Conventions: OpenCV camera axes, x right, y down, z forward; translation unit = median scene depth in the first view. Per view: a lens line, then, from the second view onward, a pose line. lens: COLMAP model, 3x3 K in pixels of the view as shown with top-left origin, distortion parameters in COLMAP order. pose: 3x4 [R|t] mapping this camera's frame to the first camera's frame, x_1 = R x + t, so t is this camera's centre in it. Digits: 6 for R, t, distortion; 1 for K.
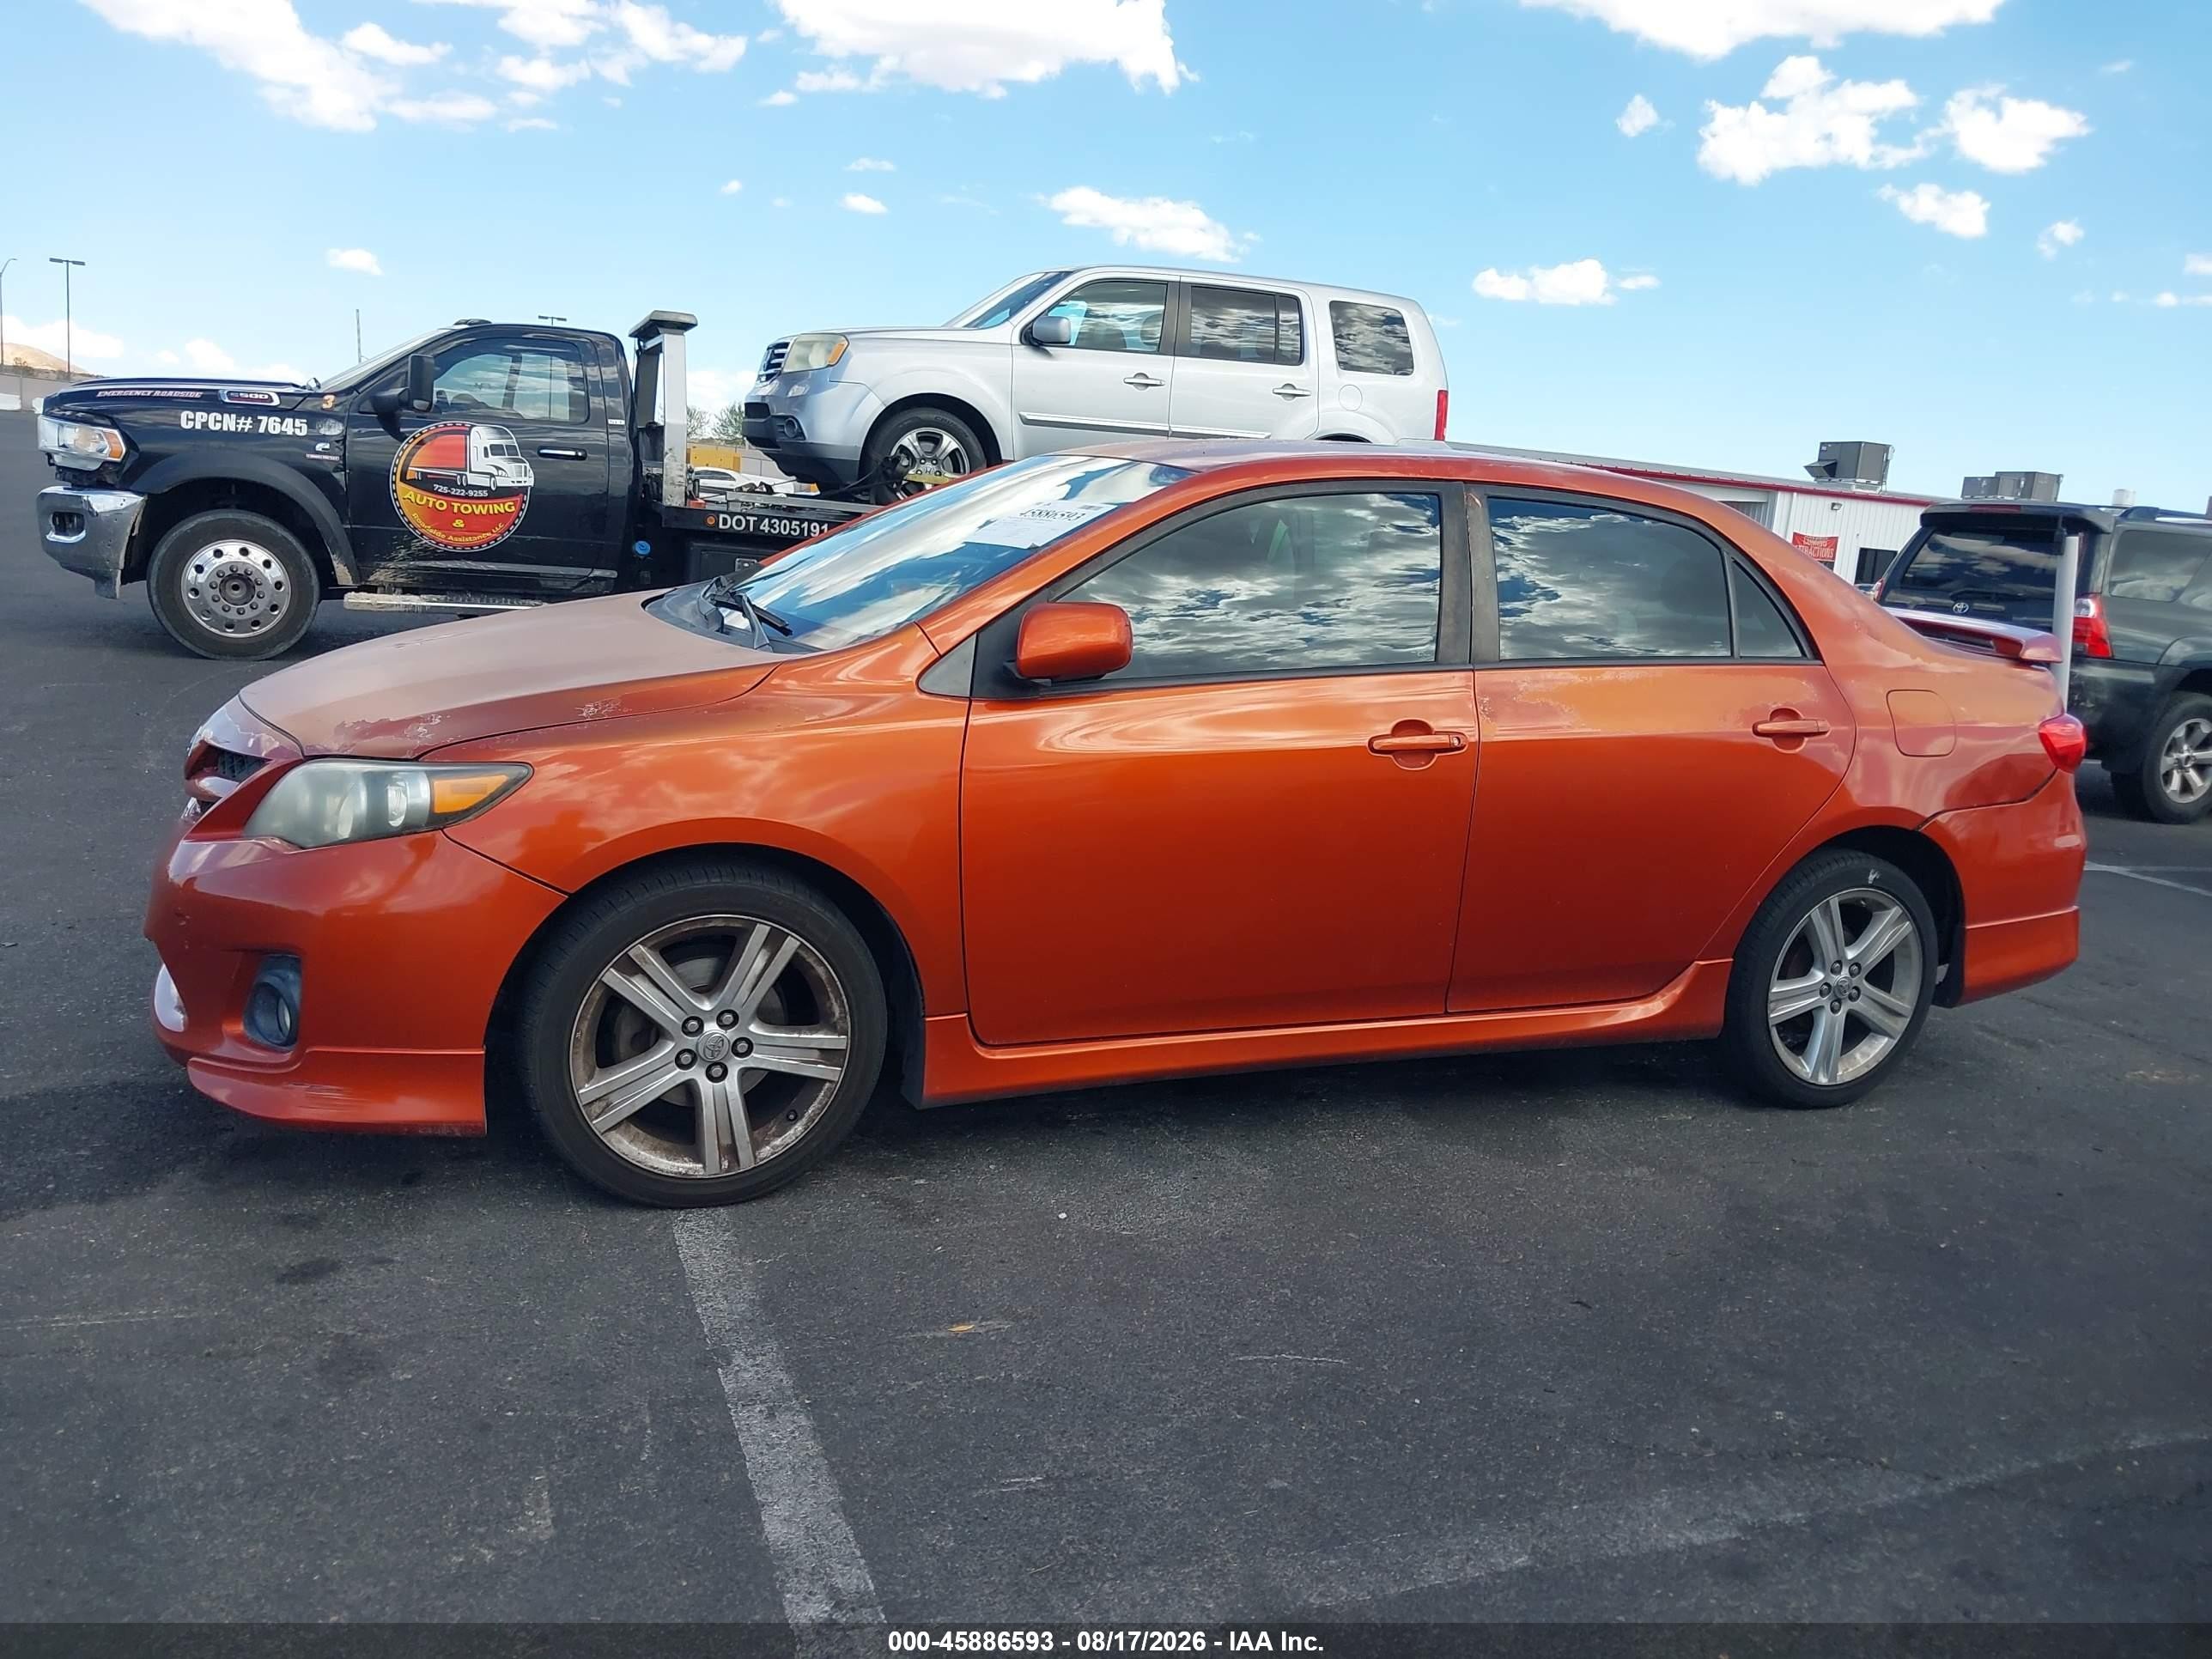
lens RADIAL K [[1788.2, 0, 1139.4], [0, 1788.2, 831.1], [0, 0, 1]] dist [0.000686, -0.003911]
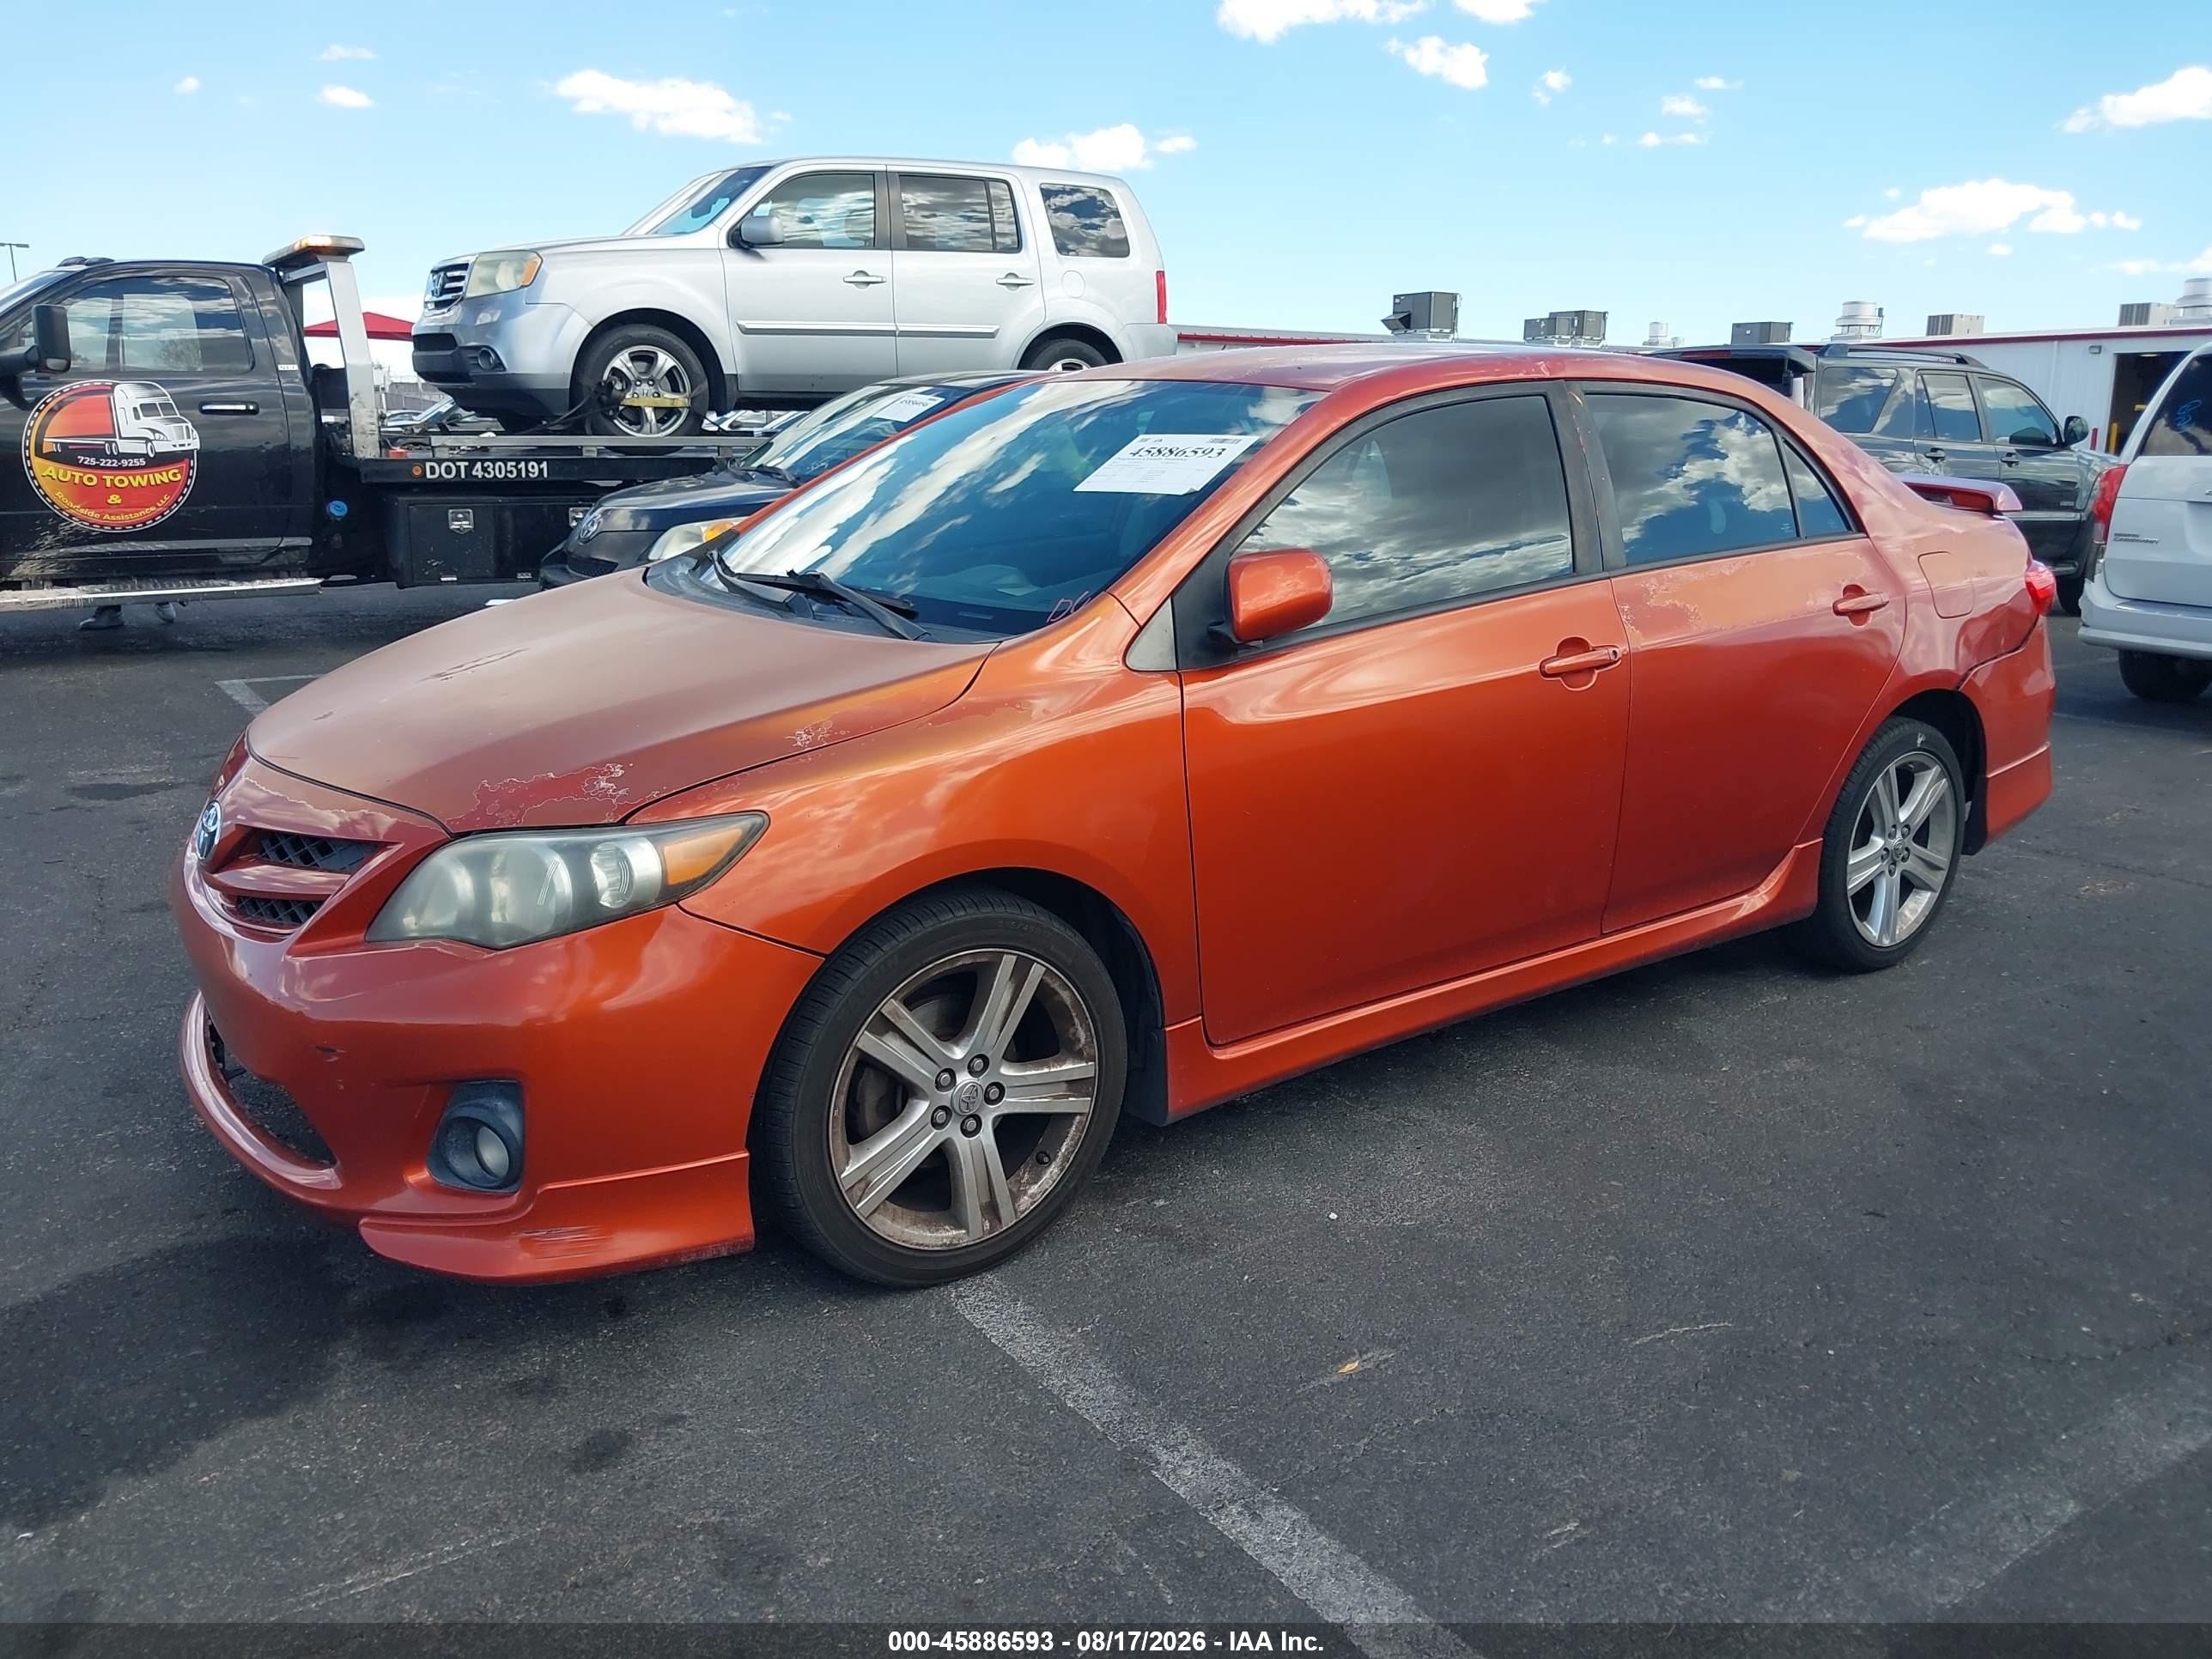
lens RADIAL K [[1788.2, 0, 1146.3], [0, 1788.2, 828.2], [0, 0, 1]] dist [0.000686, -0.003911]
pose [[0.968386, -0.127376, 0.214485, -0.309573], [0.114101, 0.990767, 0.073223, -0.062592], [-0.221832, -0.046435, 0.973979, 0.125932]]
